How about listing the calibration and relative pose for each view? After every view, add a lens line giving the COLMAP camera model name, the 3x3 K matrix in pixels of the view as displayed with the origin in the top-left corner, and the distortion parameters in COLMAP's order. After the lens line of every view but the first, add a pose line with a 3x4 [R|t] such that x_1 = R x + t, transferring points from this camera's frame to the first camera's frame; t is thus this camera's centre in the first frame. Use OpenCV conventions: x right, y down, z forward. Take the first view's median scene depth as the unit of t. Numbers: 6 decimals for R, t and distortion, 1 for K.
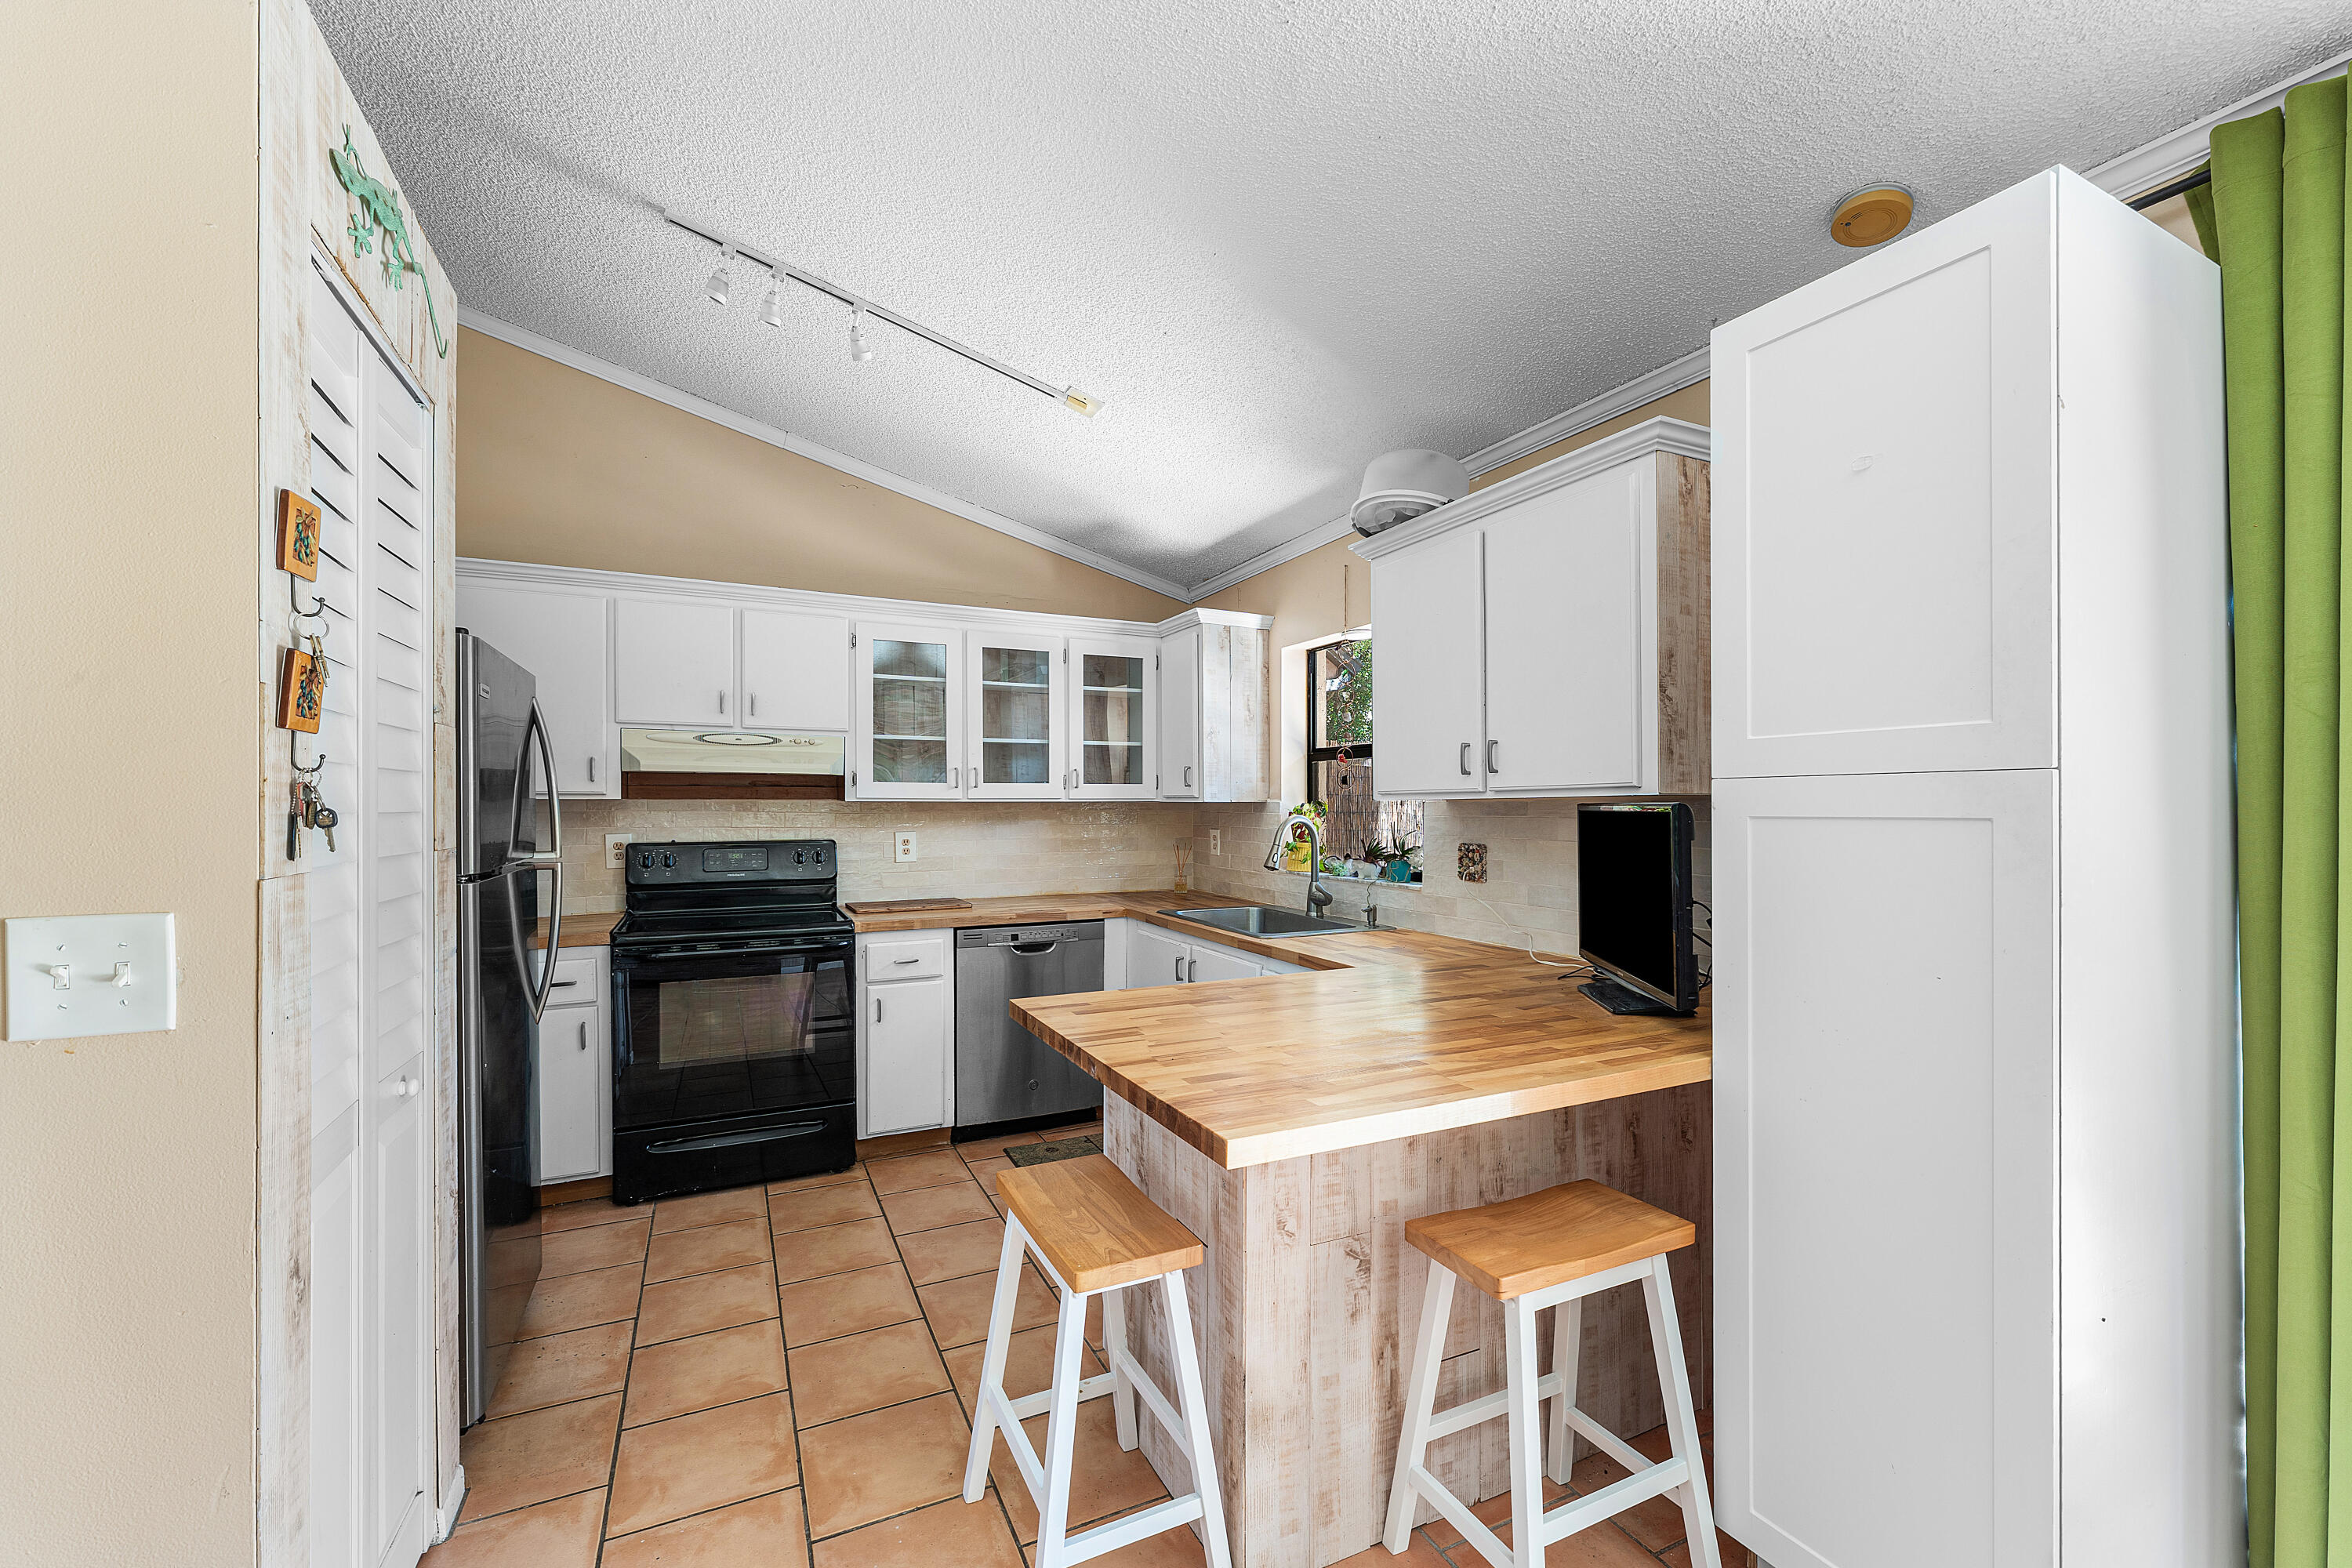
lens RADIAL K [[950.8, 0, 1177.1], [0, 950.8, 807.9], [0, 0, 1]] dist [0.000912, -0.000389]
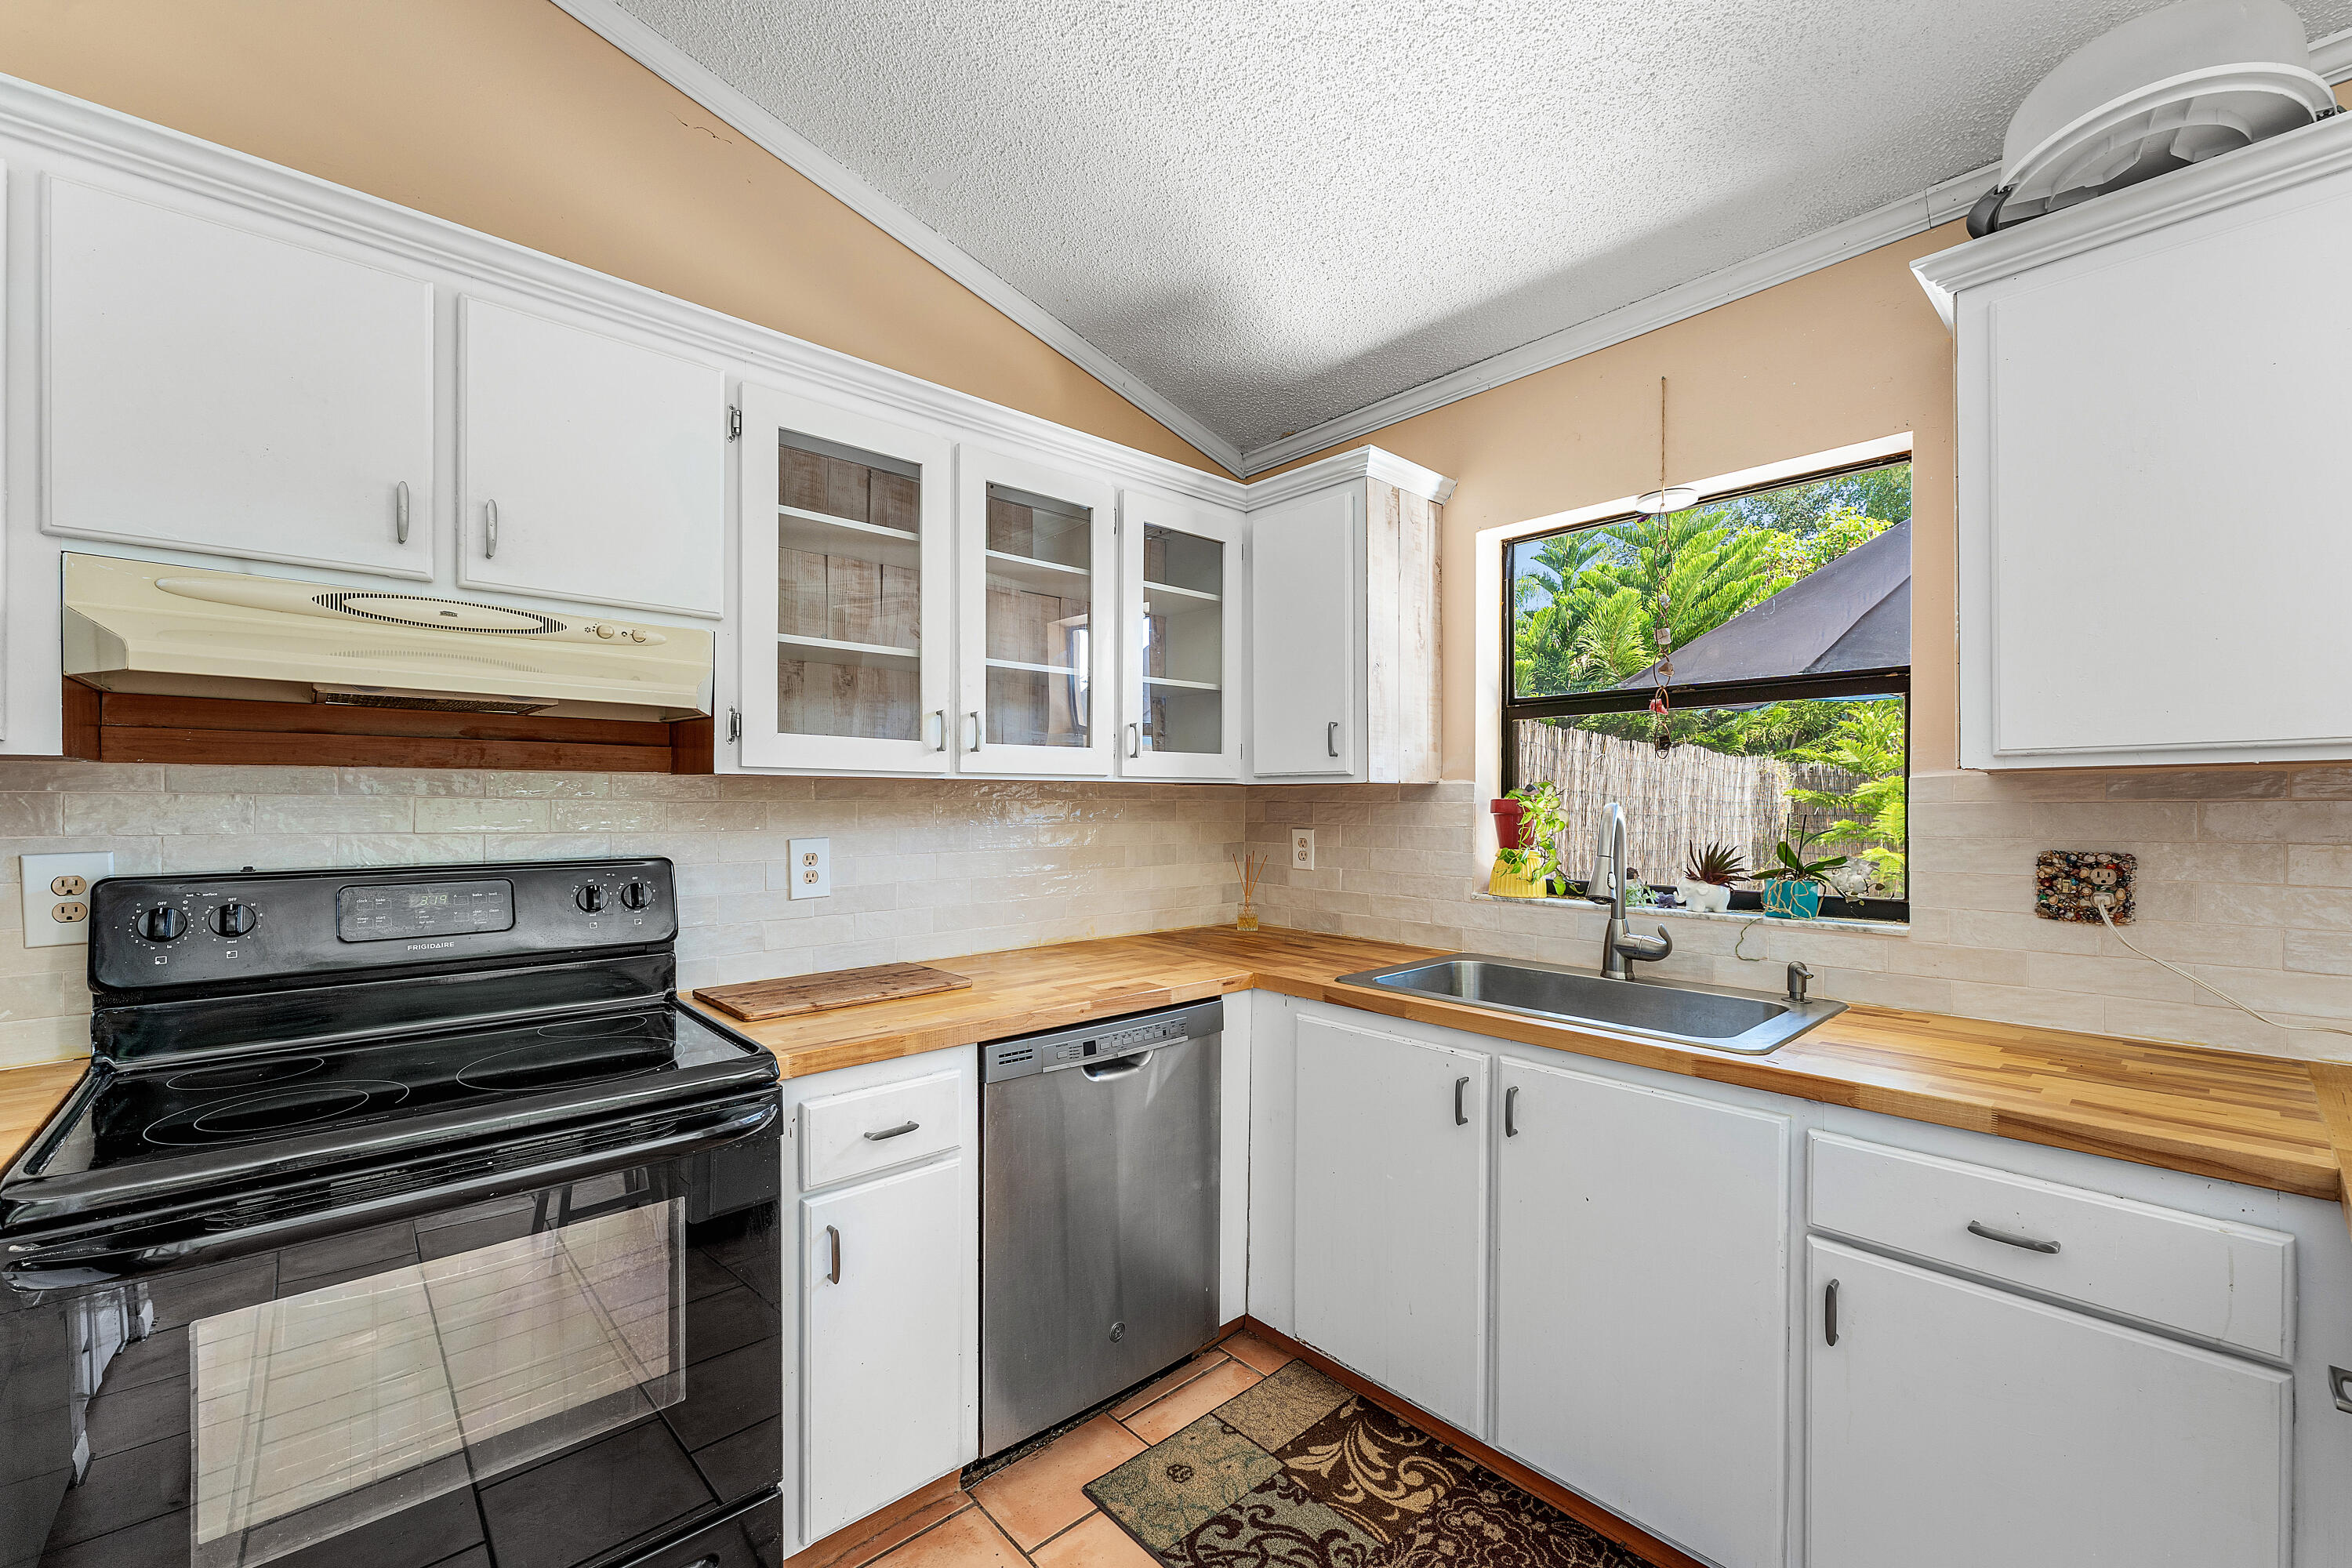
lens RADIAL K [[950.8, 0, 1177.1], [0, 950.8, 807.9], [0, 0, 1]] dist [0.000912, -0.000389]
pose [[0.959634, -0.001328, 0.281248, -0.273050], [0.001043, 0.999999, 0.001162, 0.009307], [-0.281249, -0.000822, 0.959634, 0.517217]]
